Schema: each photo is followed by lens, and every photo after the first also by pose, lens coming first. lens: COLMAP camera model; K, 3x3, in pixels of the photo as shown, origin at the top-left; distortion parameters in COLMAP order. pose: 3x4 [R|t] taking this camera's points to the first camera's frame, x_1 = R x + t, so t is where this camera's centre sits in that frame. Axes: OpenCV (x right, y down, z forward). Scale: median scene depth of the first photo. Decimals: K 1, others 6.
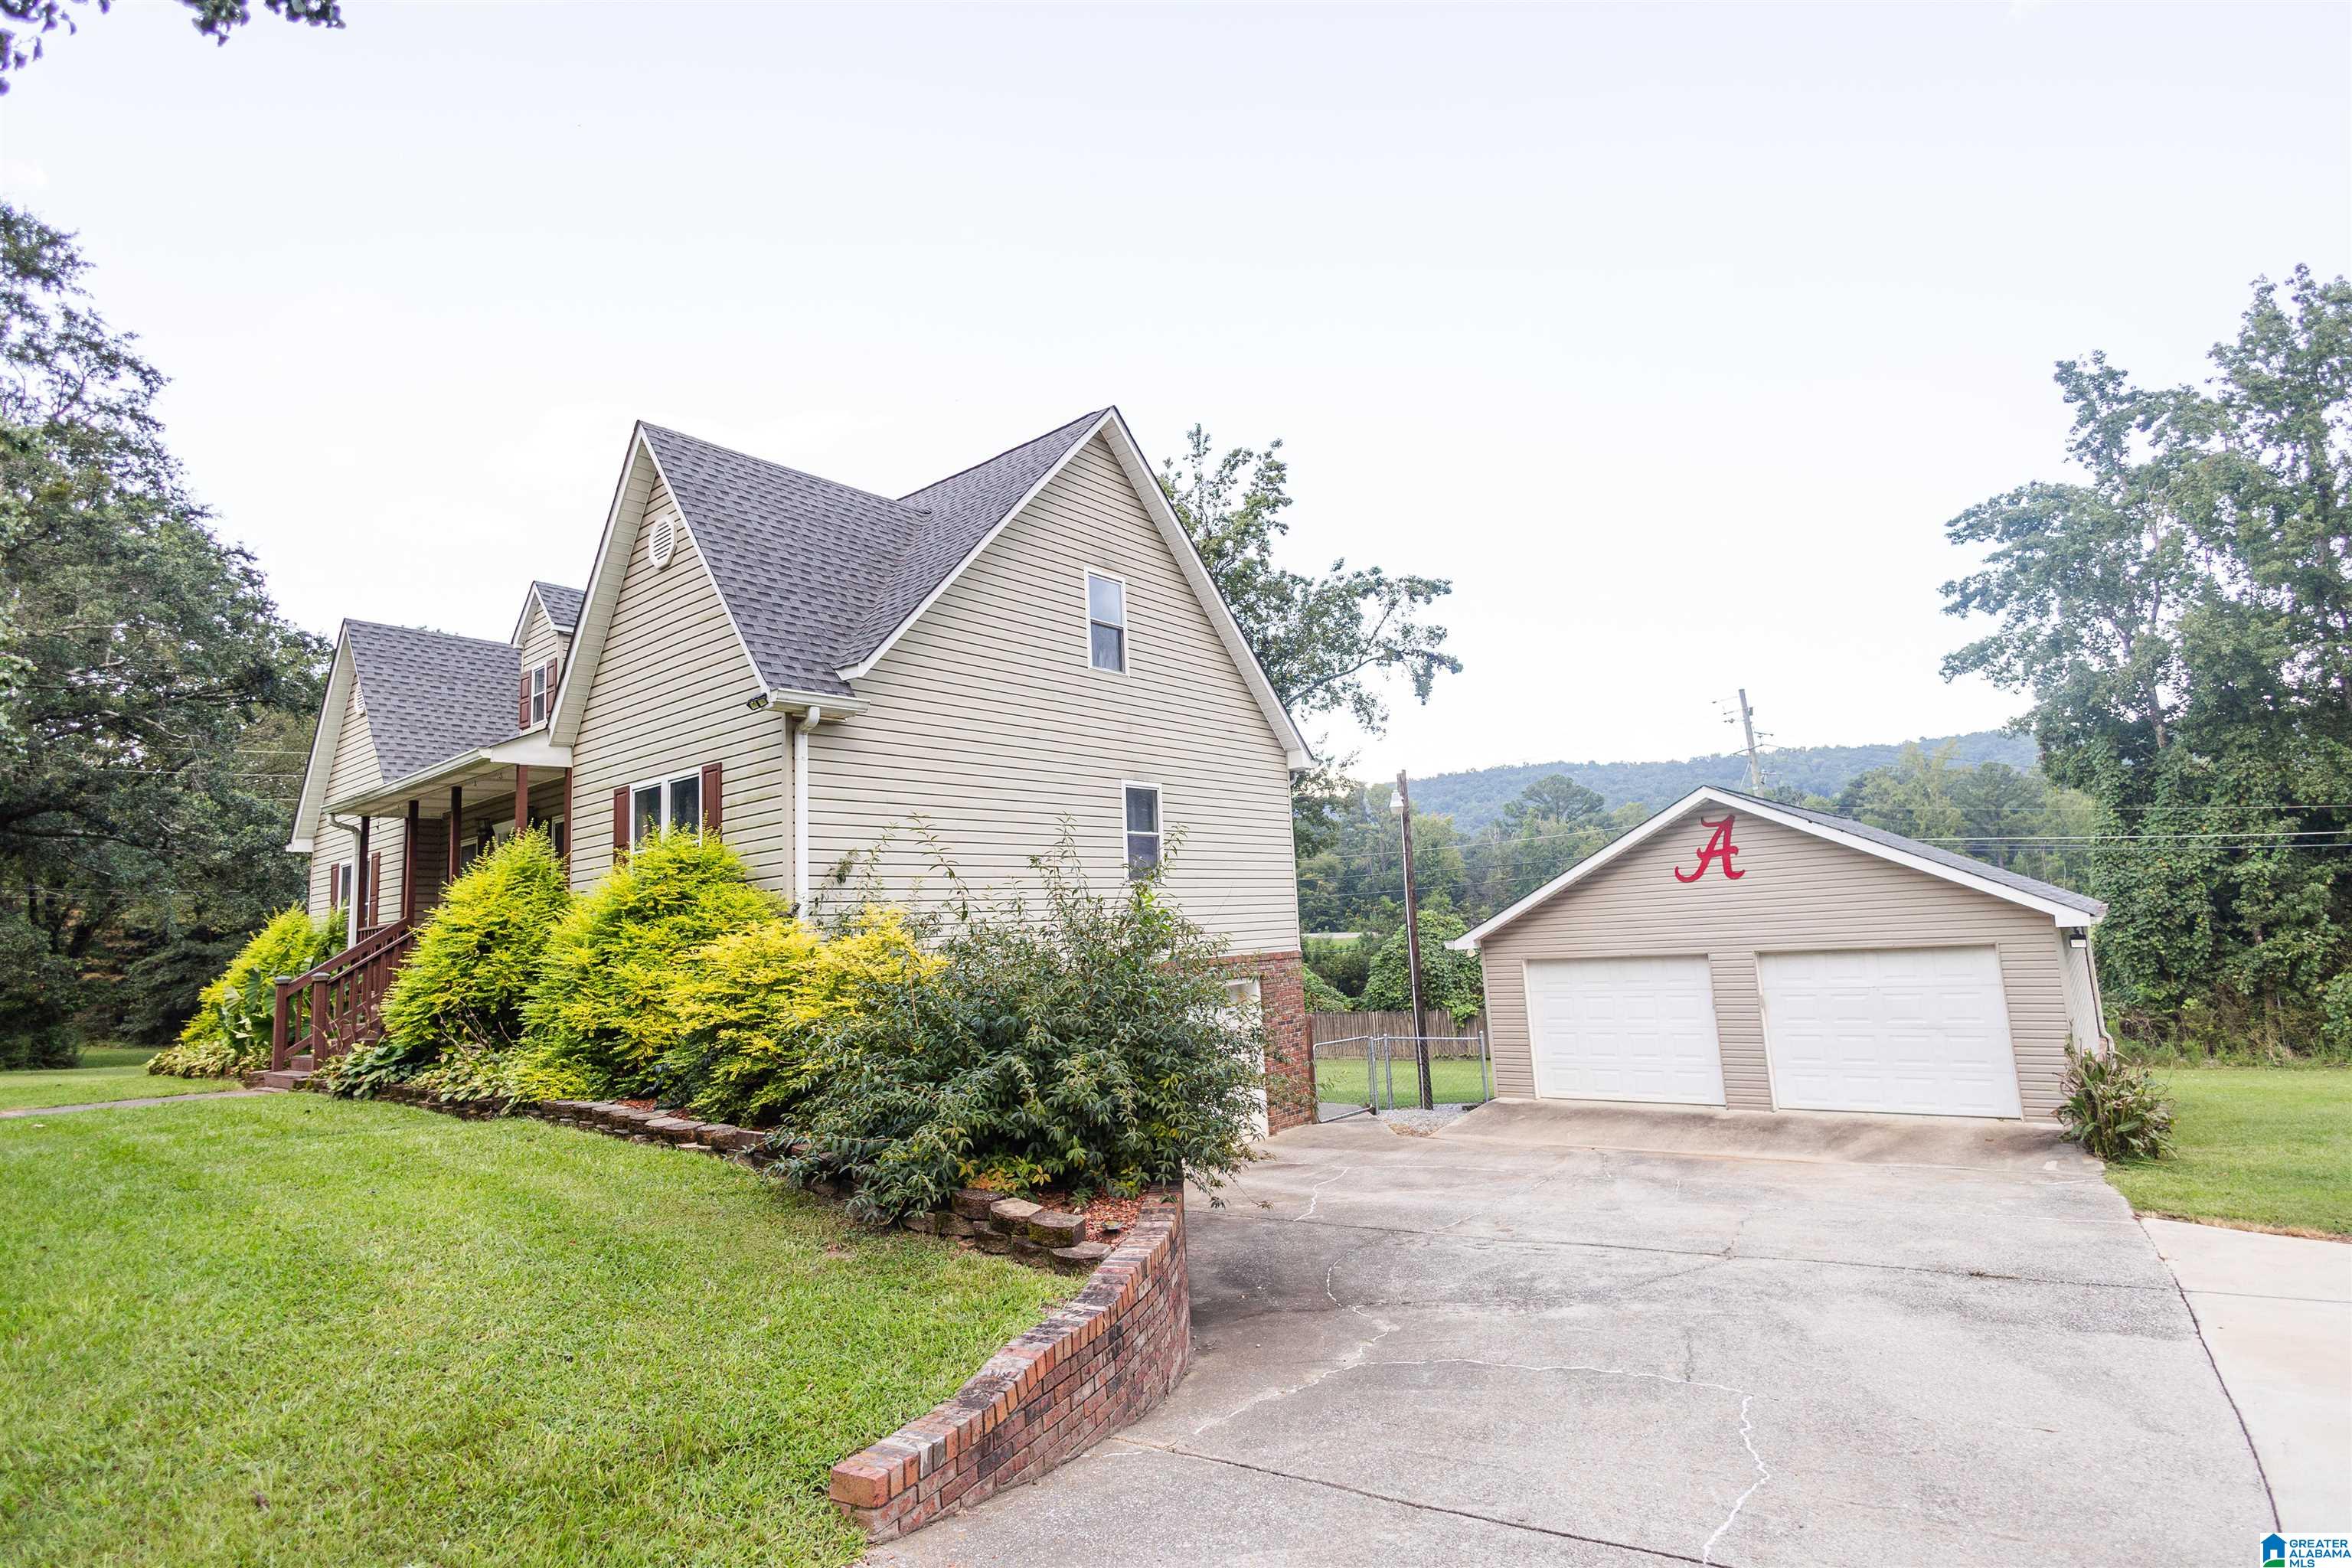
lens RADIAL K [[1135.9, 0, 1177.8], [0, 1135.9, 766.4], [0, 0, 1]] dist [0.001639, 0.000080]
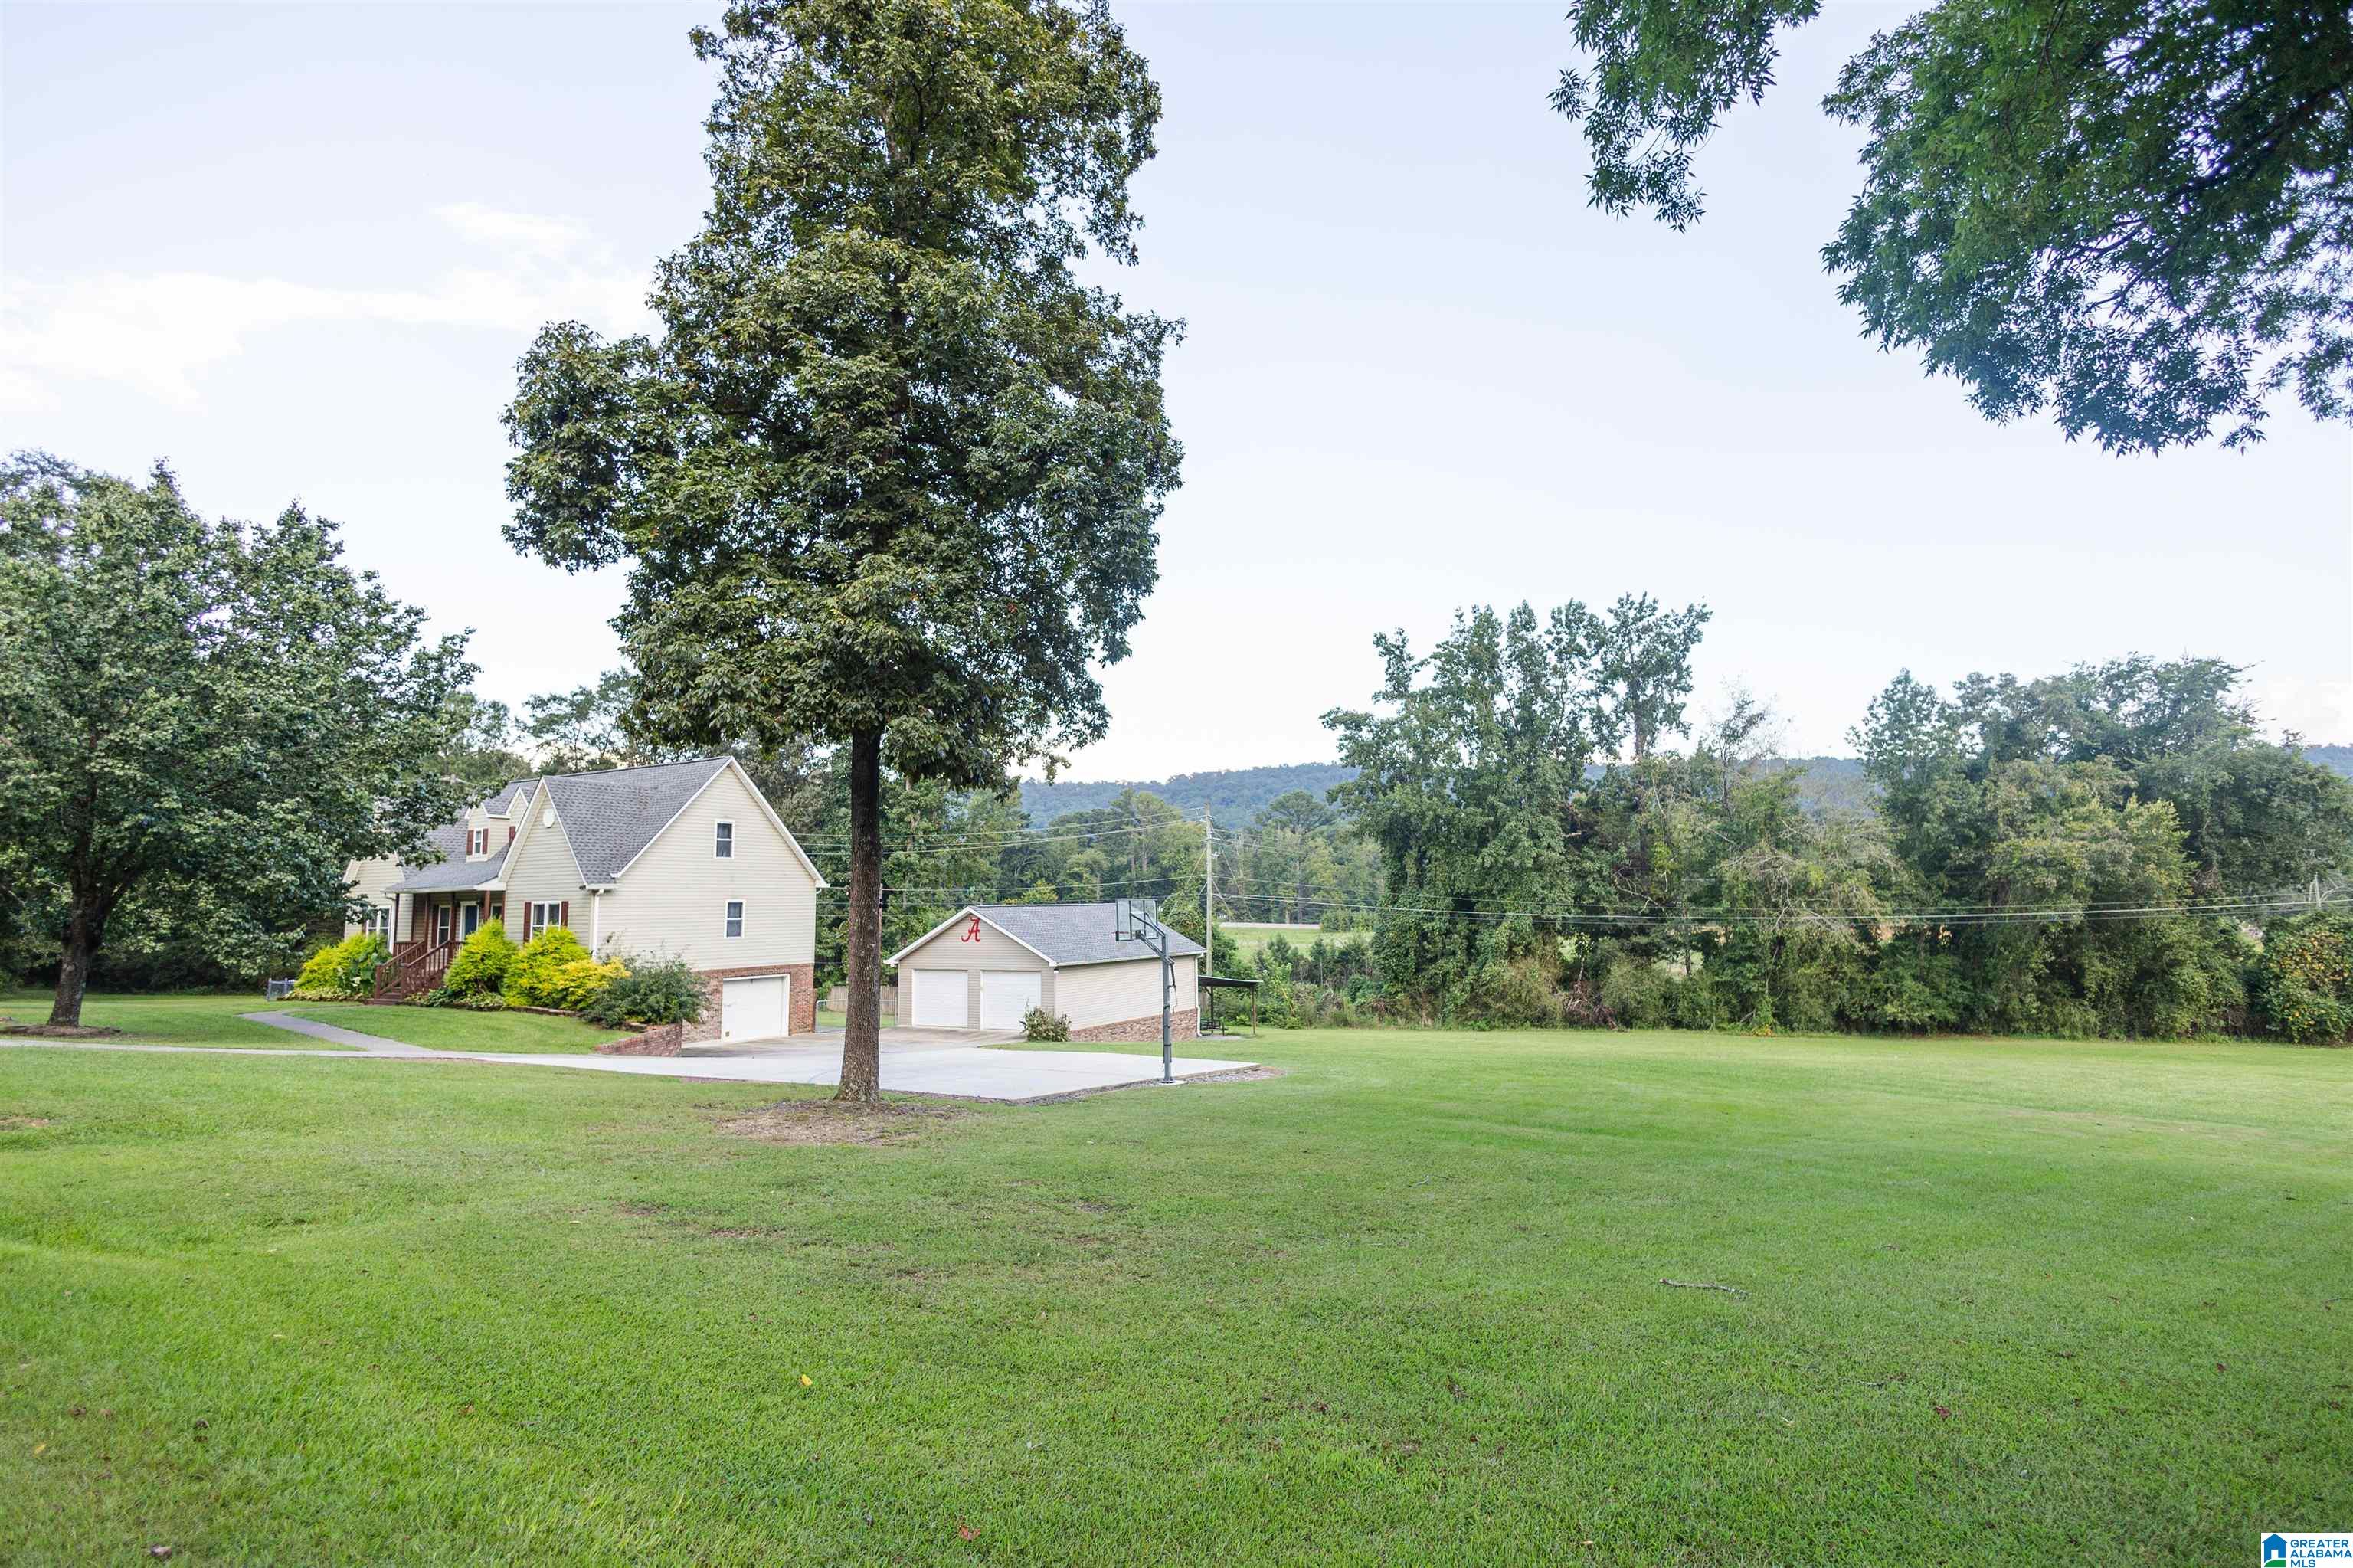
lens RADIAL K [[1077.1, 0, 1176.5], [0, 1077.1, 784.0], [0, 0, 1]] dist [-0.000521, 0.000048]
pose [[0.984272, 0.058566, 0.166671, 0.681304], [-0.062998, 0.997784, 0.021424, -0.465742], [-0.165047, -0.031587, 0.985780, -2.038214]]
